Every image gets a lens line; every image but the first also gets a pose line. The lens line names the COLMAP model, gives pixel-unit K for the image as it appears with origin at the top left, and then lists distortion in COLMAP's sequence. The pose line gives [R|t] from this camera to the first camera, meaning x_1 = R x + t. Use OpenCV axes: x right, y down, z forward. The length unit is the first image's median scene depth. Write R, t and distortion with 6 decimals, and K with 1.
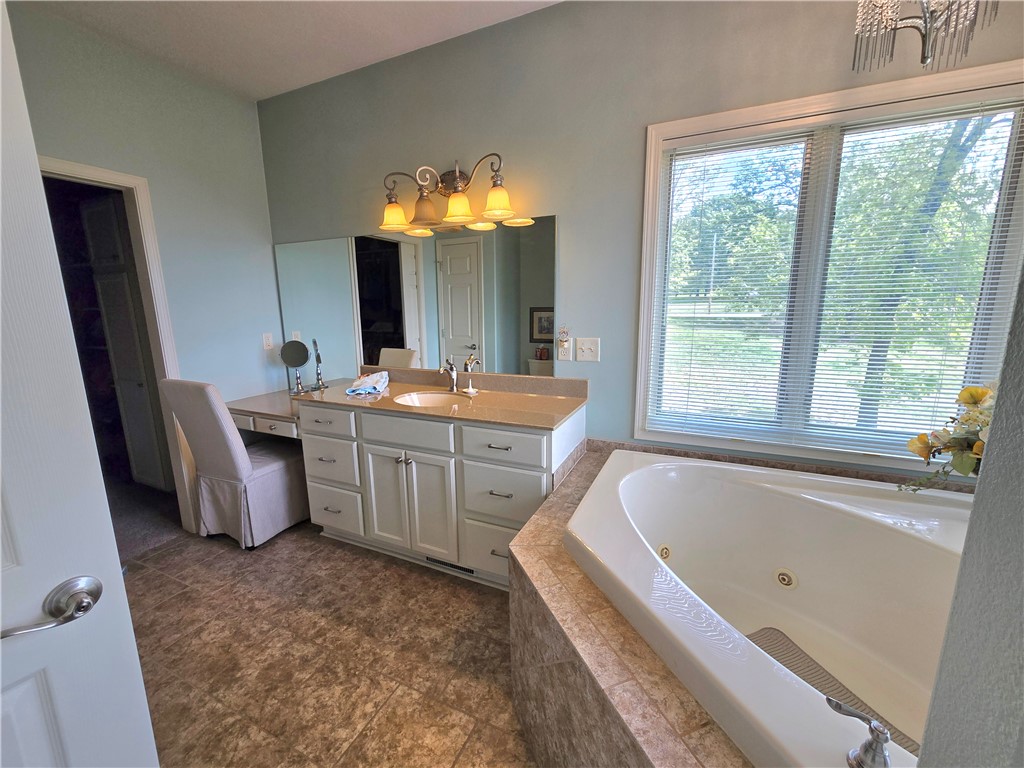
lens RADIAL K [[423.4, 0, 506.8], [0, 423.4, 385.0], [0, 0, 1]] dist [-0.002886, 0.001801]
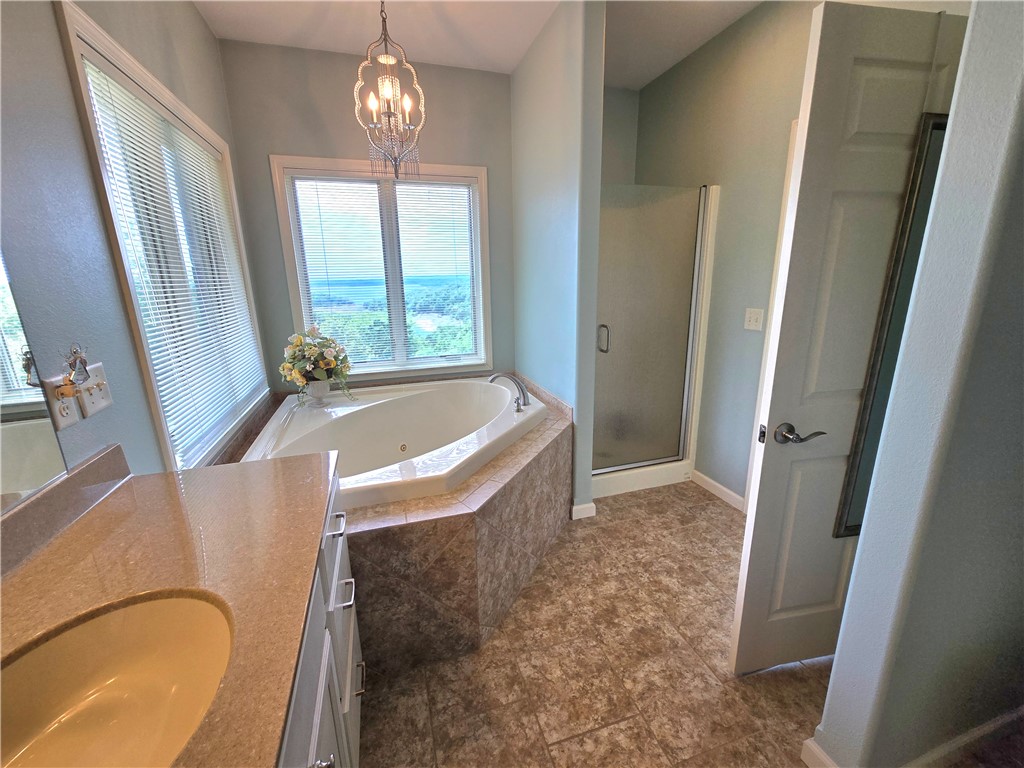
lens RADIAL K [[423.4, 0, 508.0], [0, 423.4, 383.5], [0, 0, 1]] dist [-0.002886, 0.001801]
pose [[-0.676438, -0.159472, 0.719027, -0.743792], [0.165078, 0.918609, 0.359037, -0.277012], [-0.717761, 0.361561, -0.595057, 1.412808]]
